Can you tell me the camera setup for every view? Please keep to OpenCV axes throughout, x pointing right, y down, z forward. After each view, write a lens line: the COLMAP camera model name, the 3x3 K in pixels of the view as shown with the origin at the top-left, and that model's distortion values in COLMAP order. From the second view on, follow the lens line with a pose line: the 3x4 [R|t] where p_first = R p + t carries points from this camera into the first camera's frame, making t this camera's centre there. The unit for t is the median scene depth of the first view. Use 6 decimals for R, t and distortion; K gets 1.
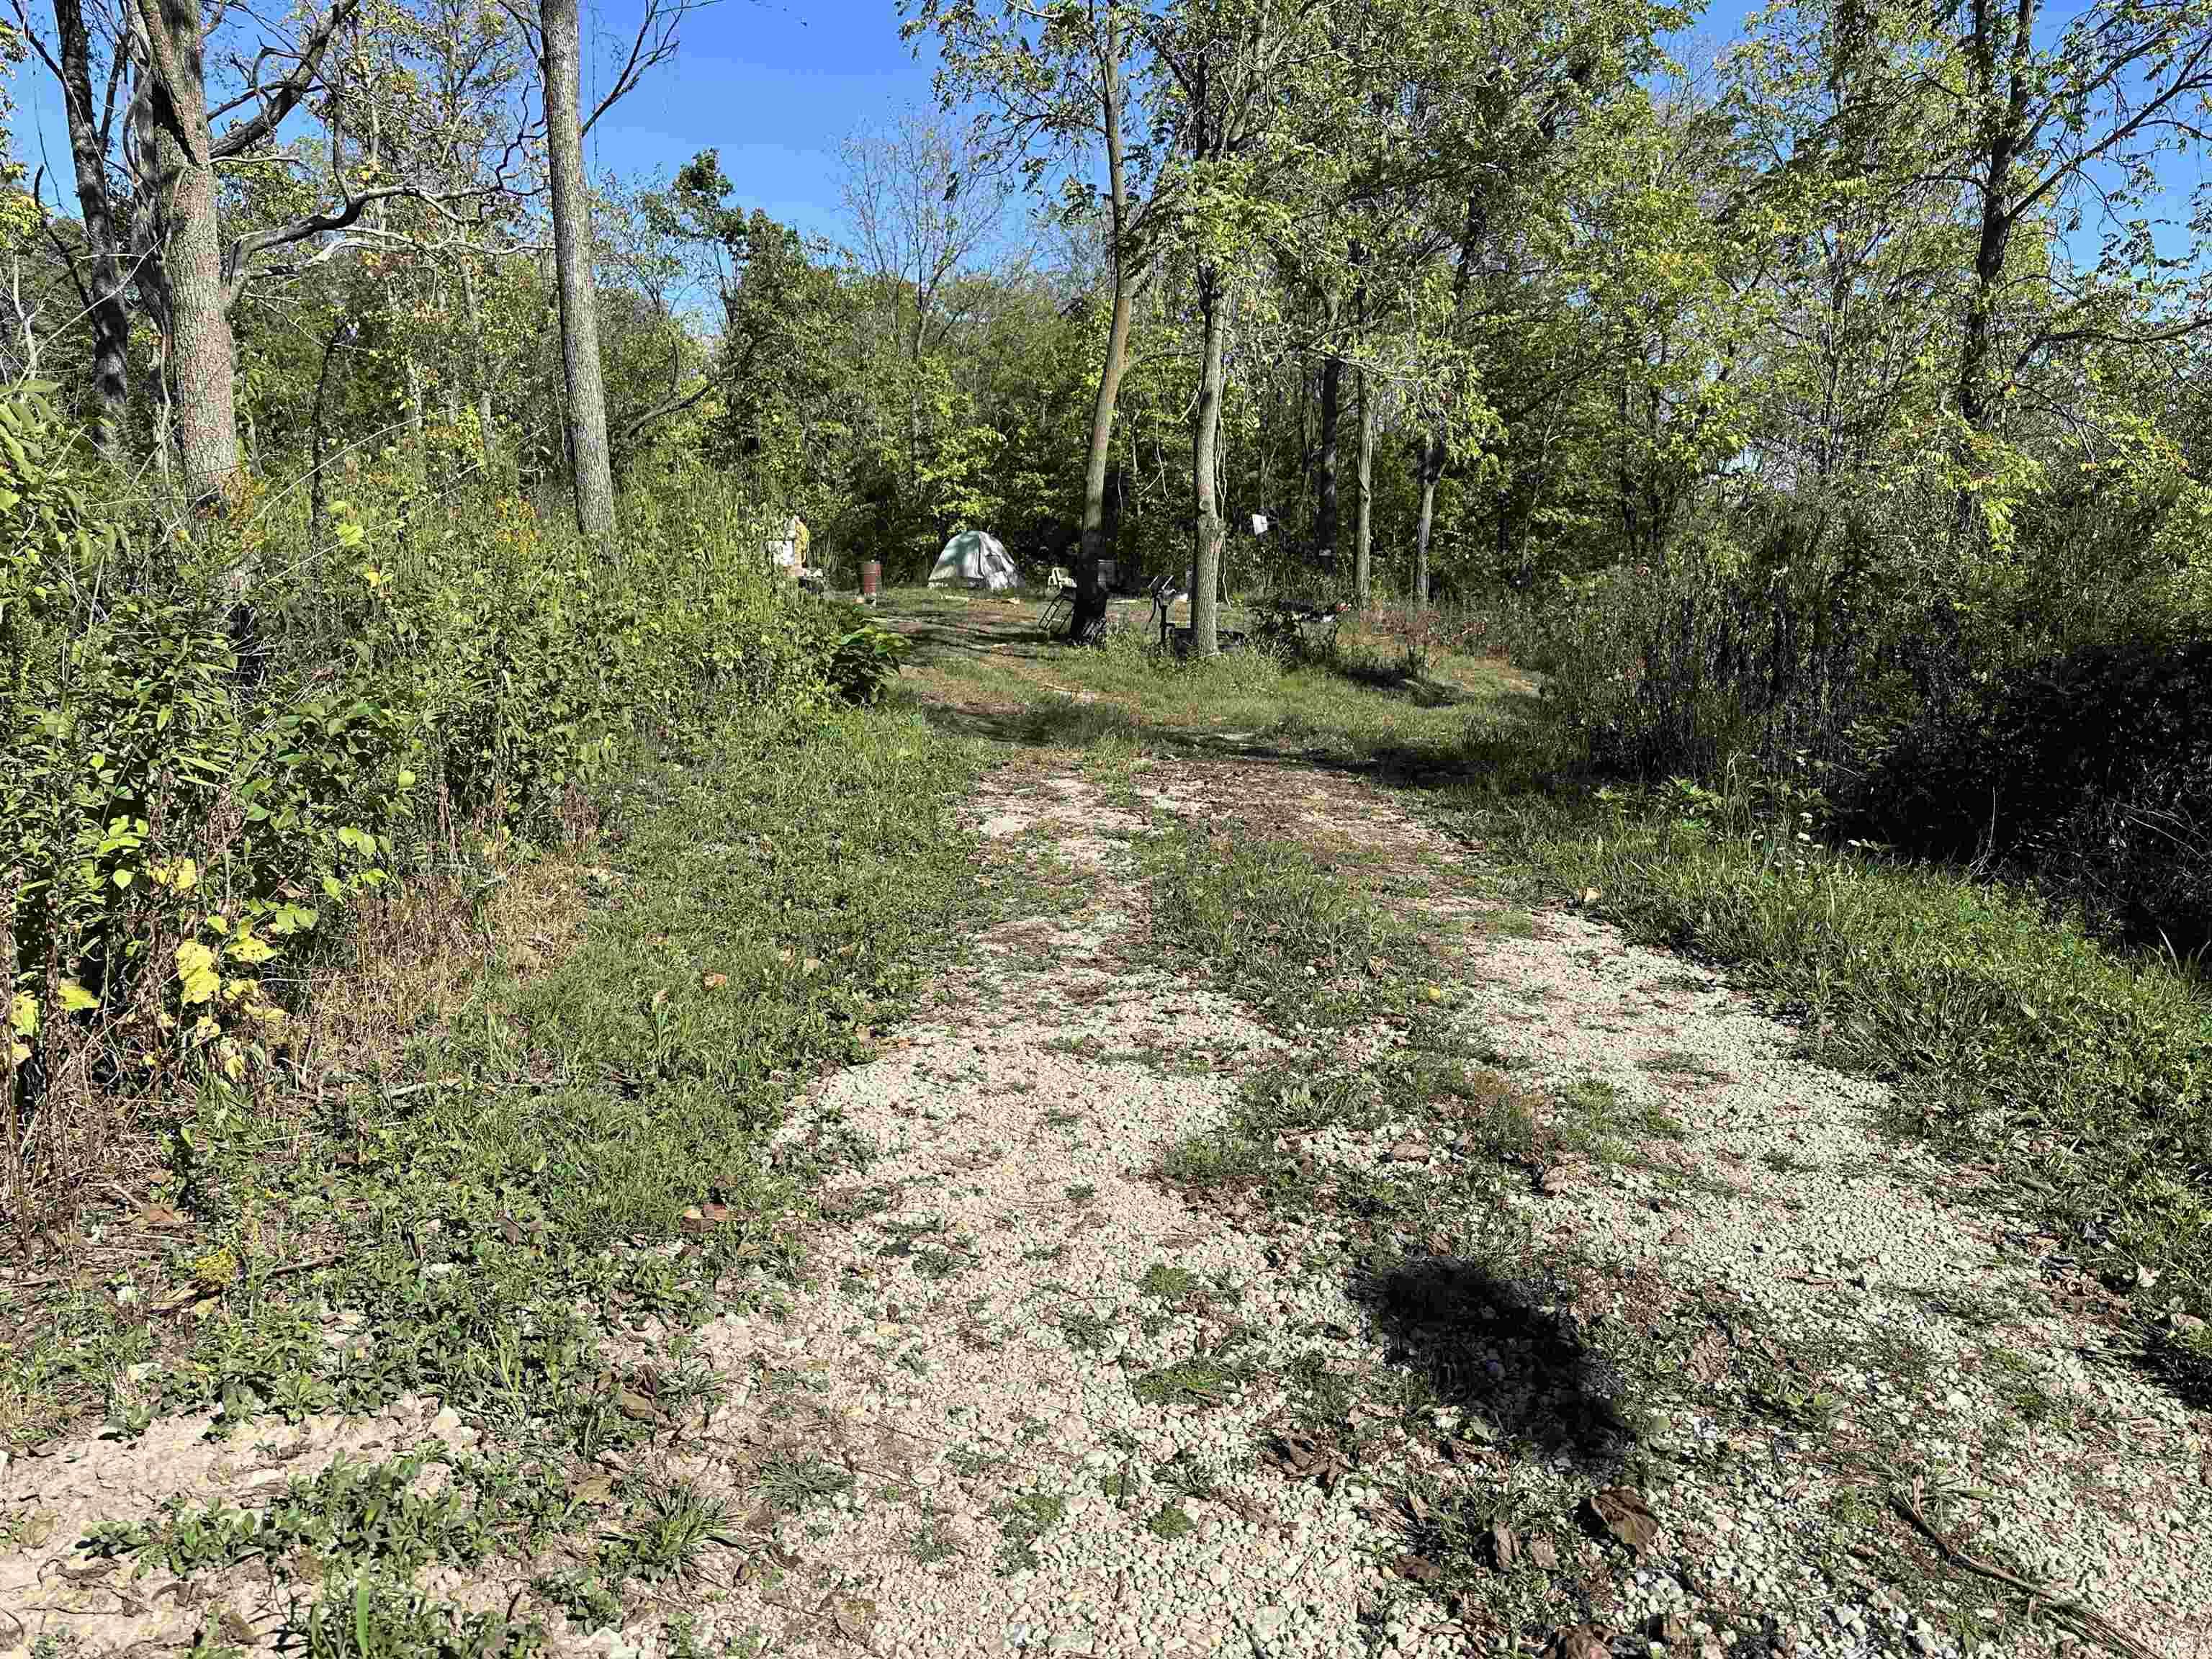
lens RADIAL K [[1511.2, 0, 1132.1], [0, 1511.2, 821.6], [0, 0, 1]] dist [0.156356, -0.316848]
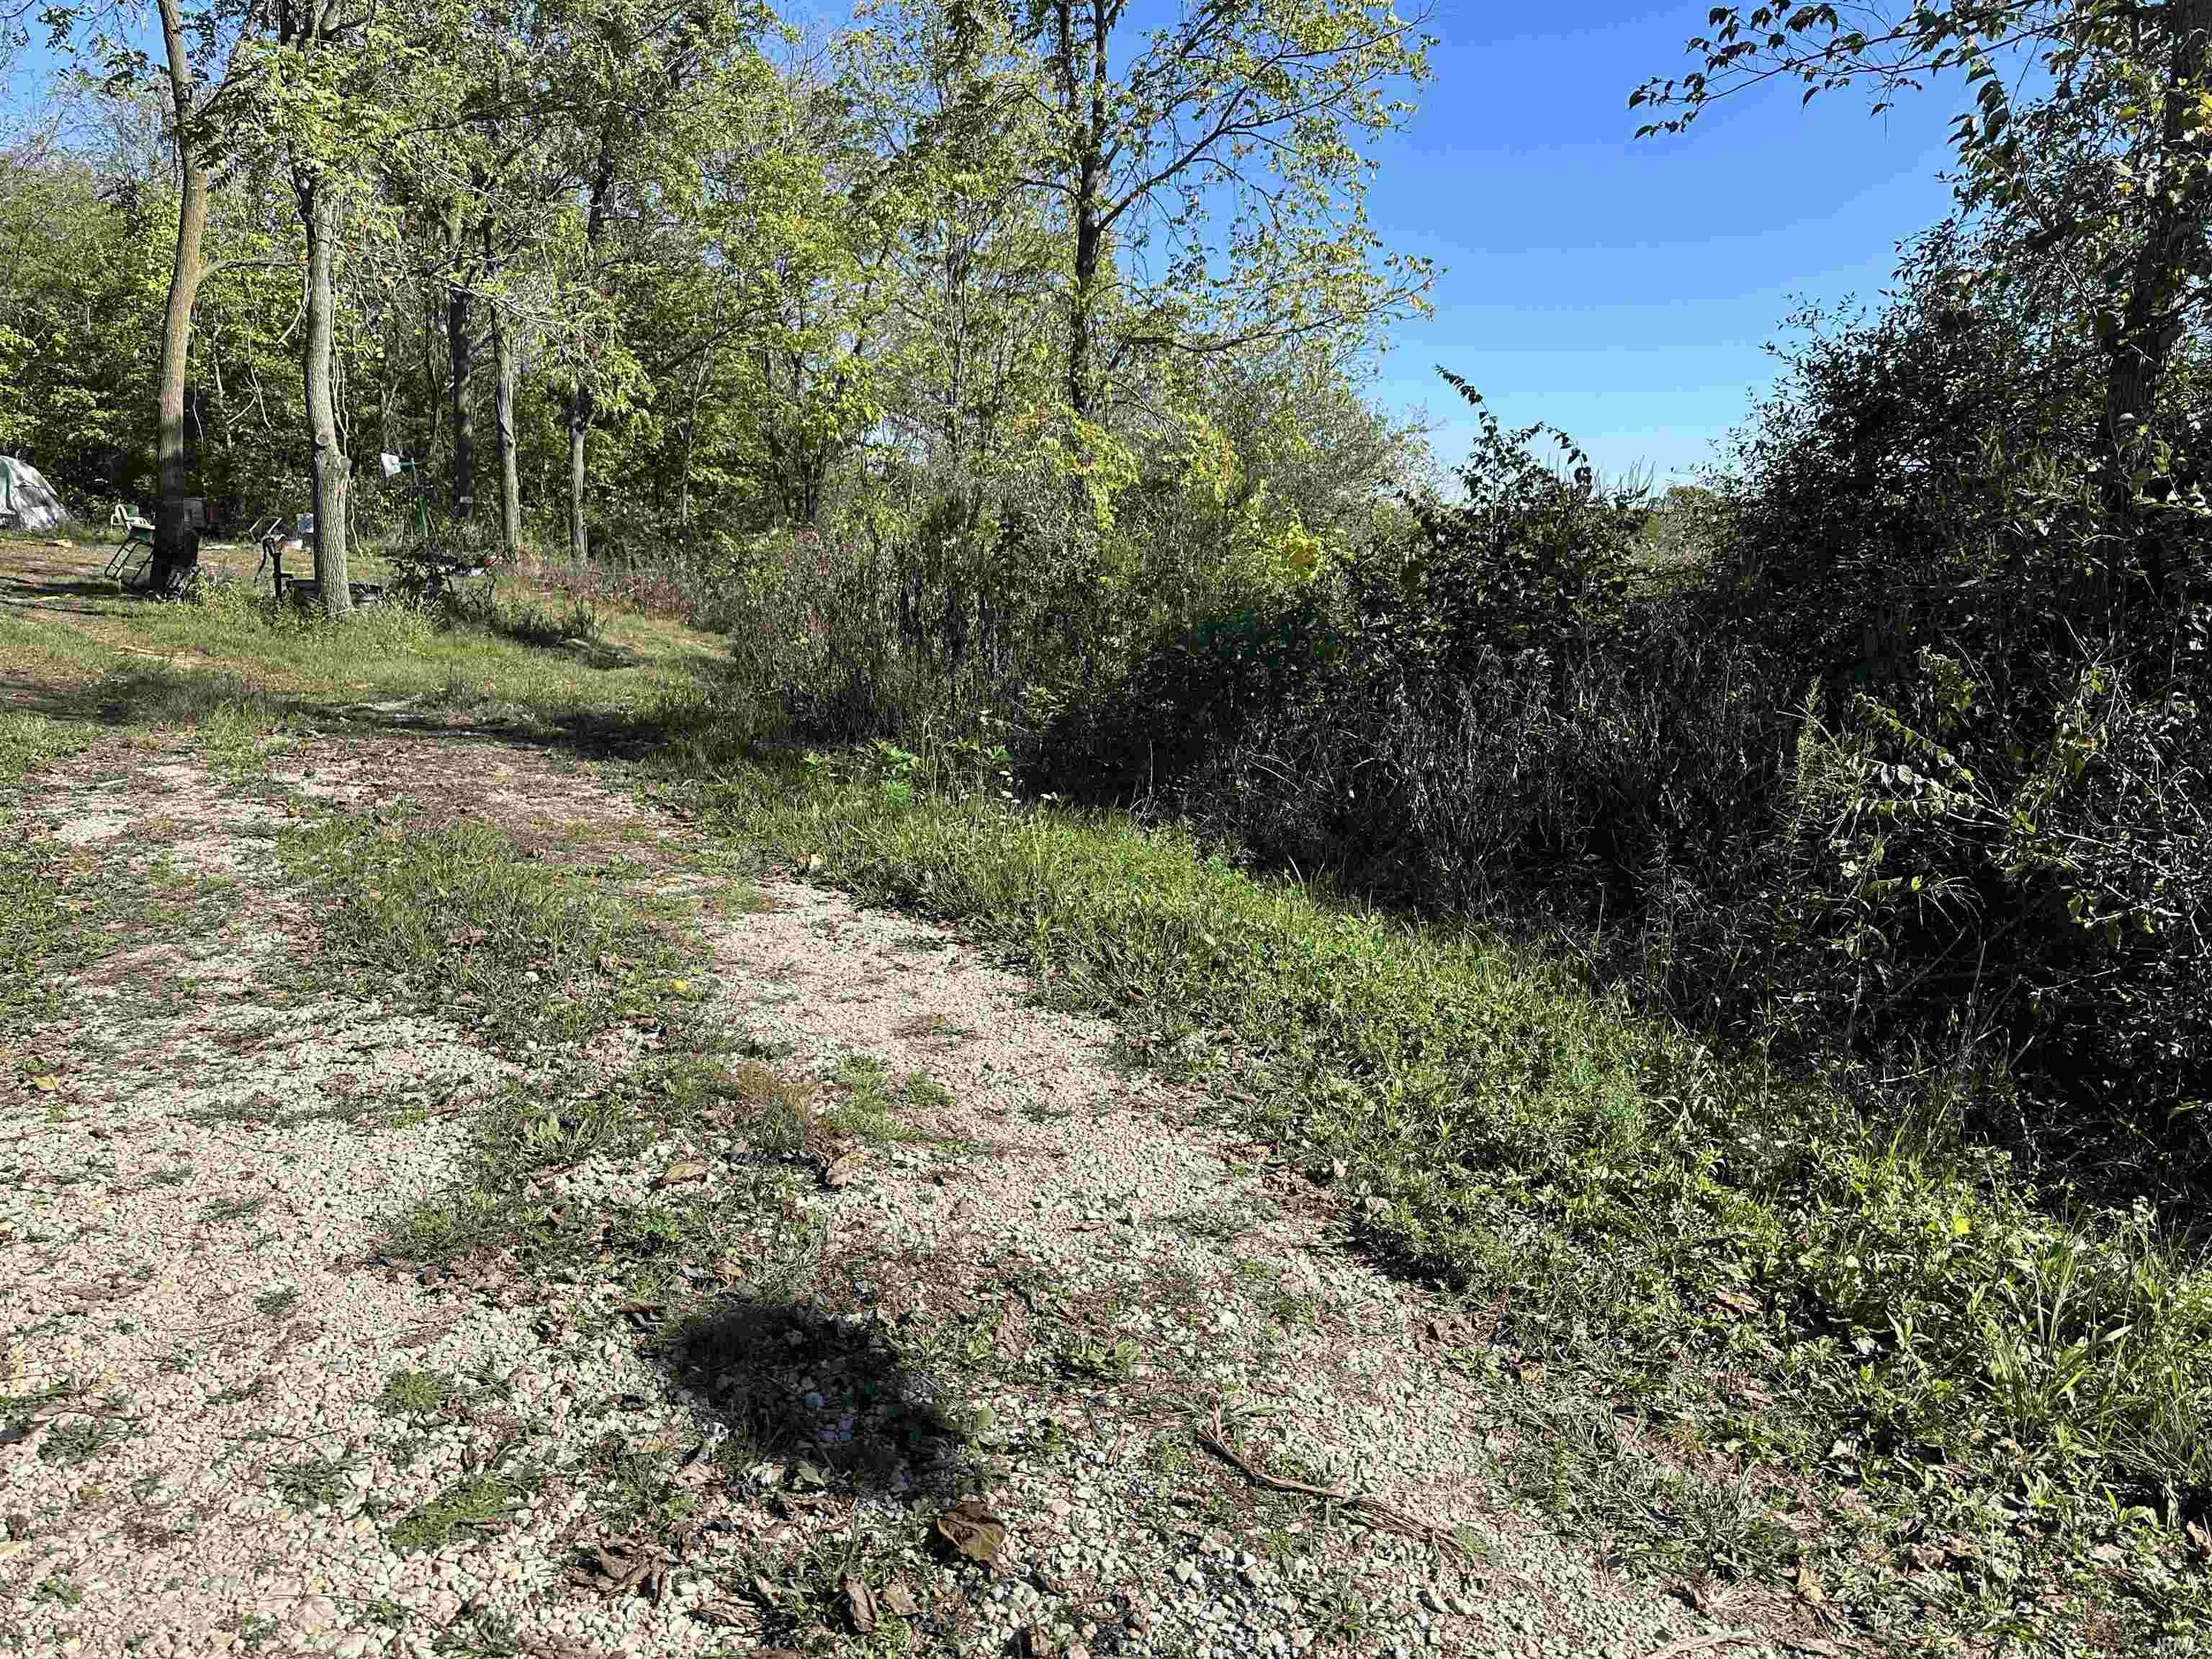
lens RADIAL K [[1510.5, 0, 1104.5], [0, 1510.5, 825.6], [0, 0, 1]] dist [0.024456, -0.029813]
pose [[0.868389, -0.067291, 0.491297, -0.025004], [0.051638, 0.997635, 0.045369, -0.015451], [-0.493188, -0.014029, 0.869810, 0.076382]]
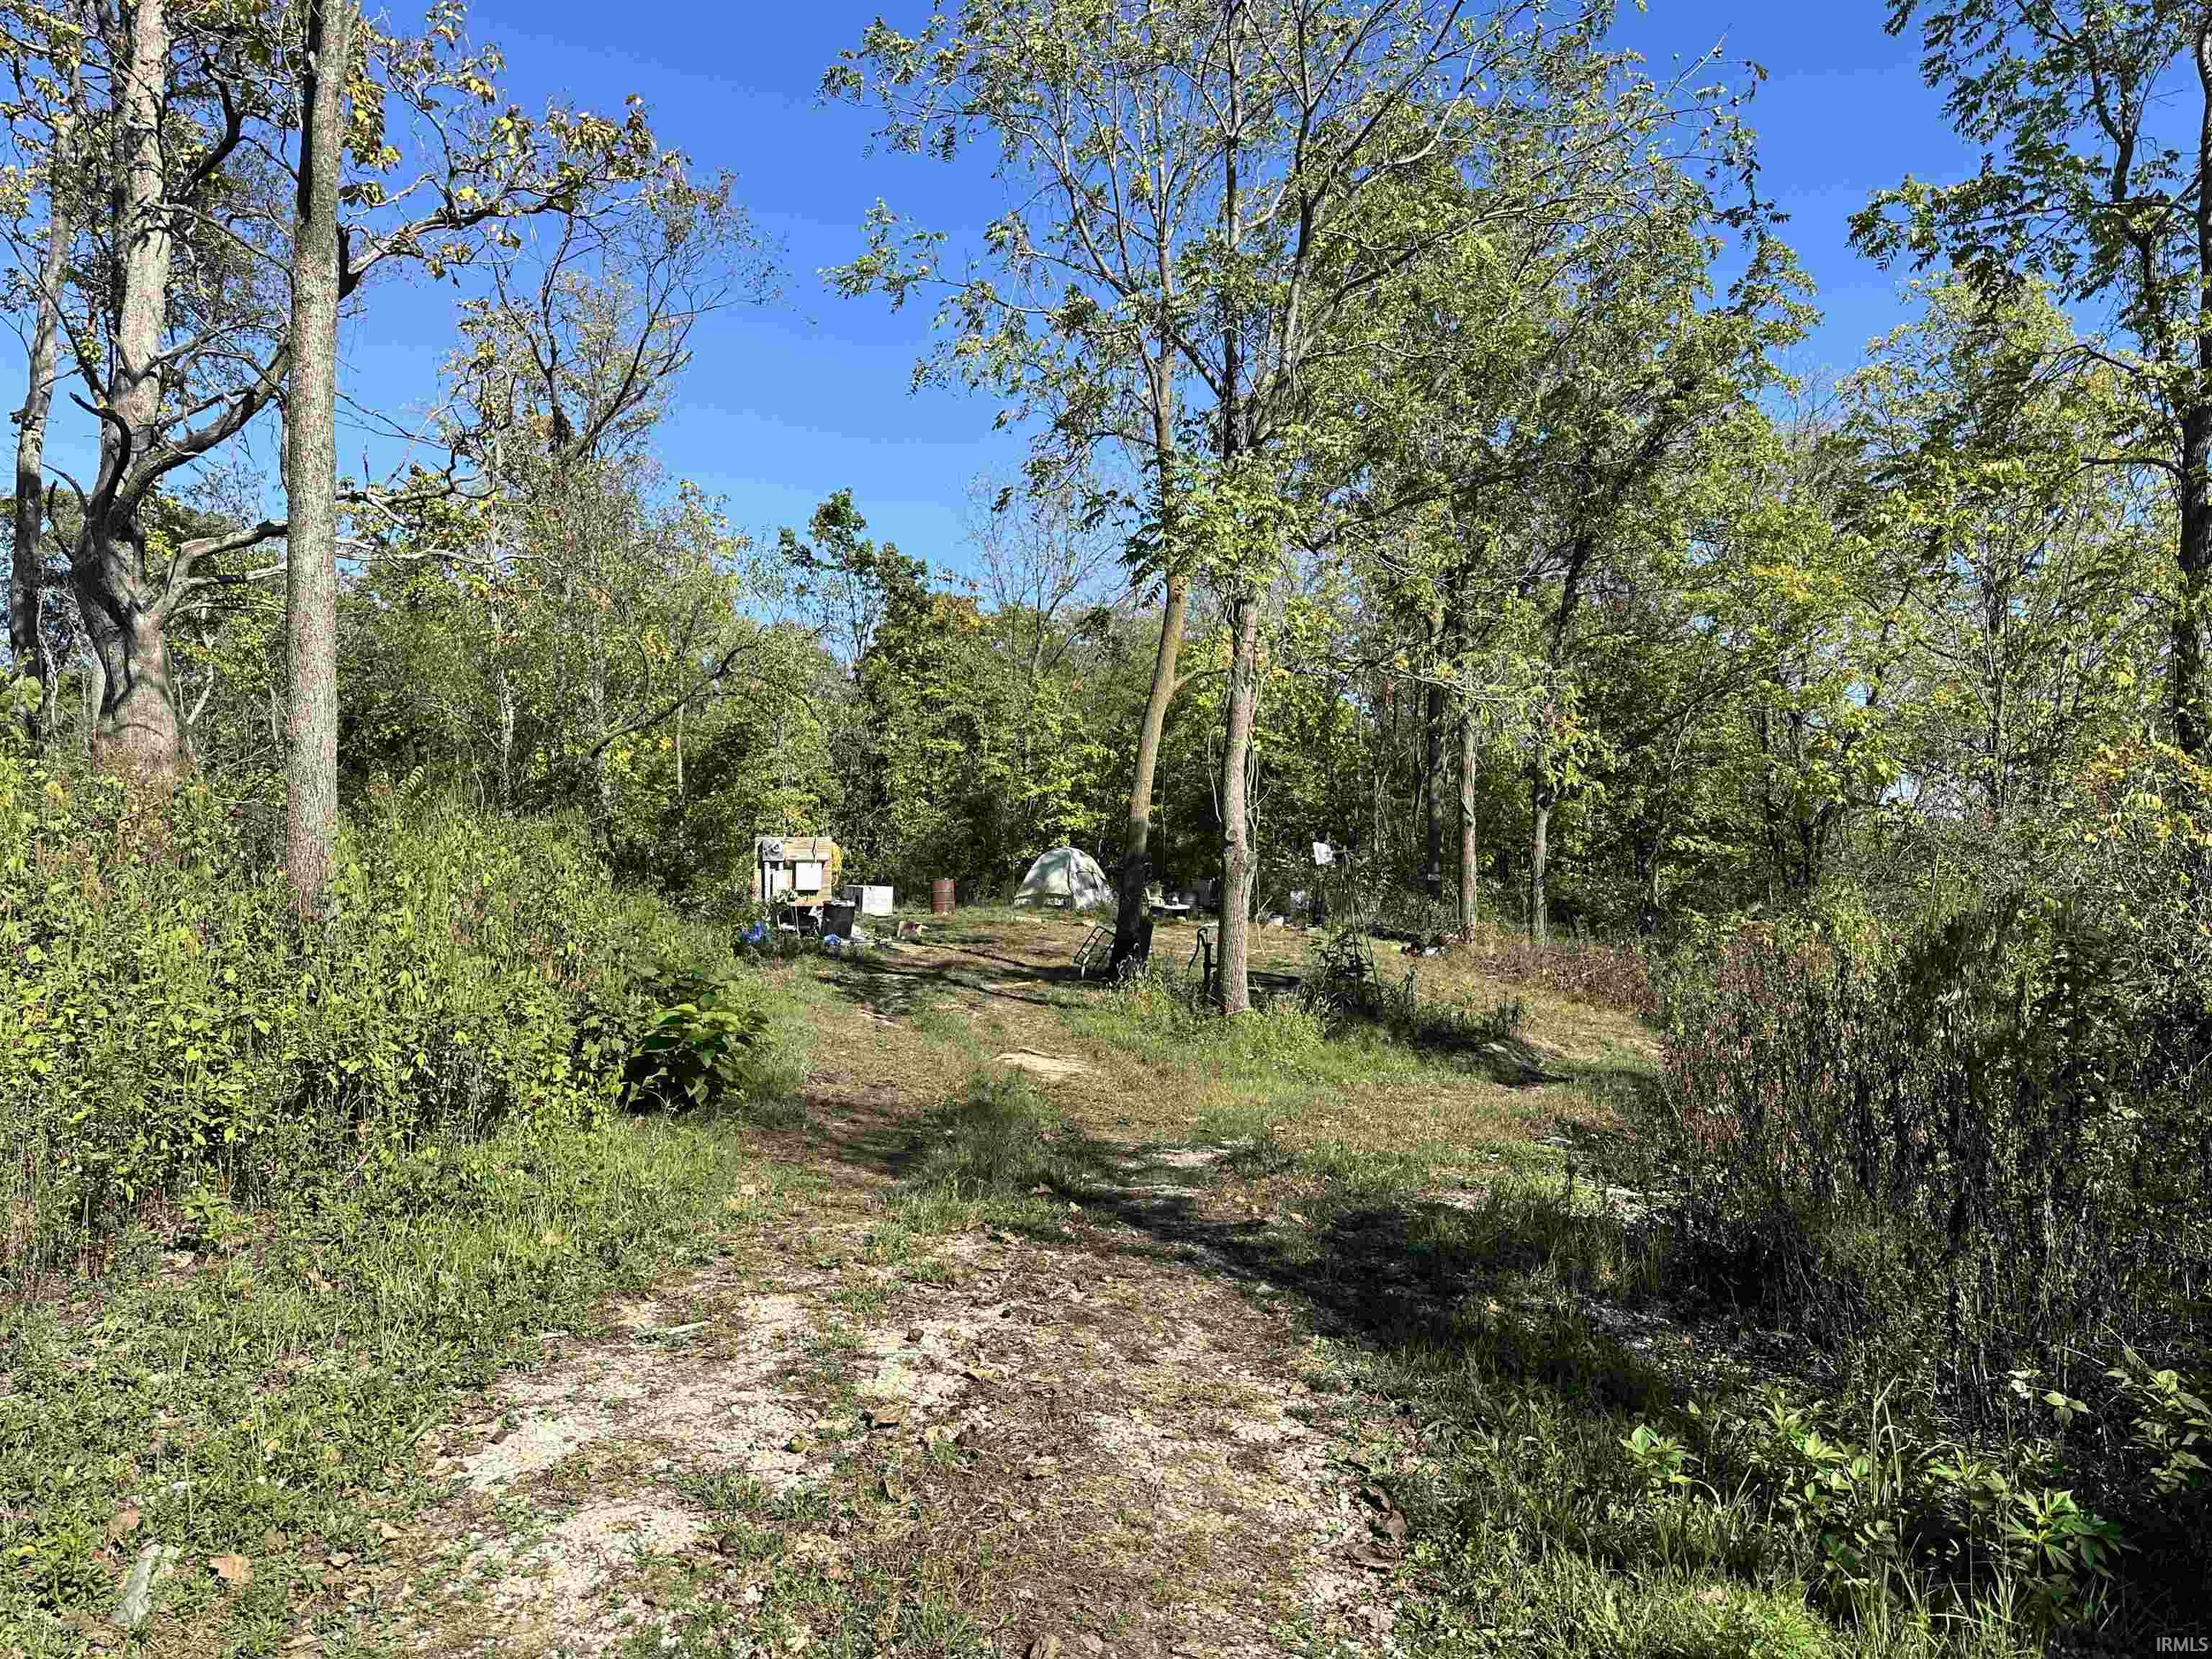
lens RADIAL K [[1510.5, 0, 1104.5], [0, 1510.5, 825.6], [0, 0, 1]] dist [0.024456, -0.029813]
pose [[0.993196, 0.014049, -0.115601, 0.341656], [-0.036585, 0.980079, -0.195210, -0.213042], [0.110555, 0.198112, 0.973925, 0.789222]]
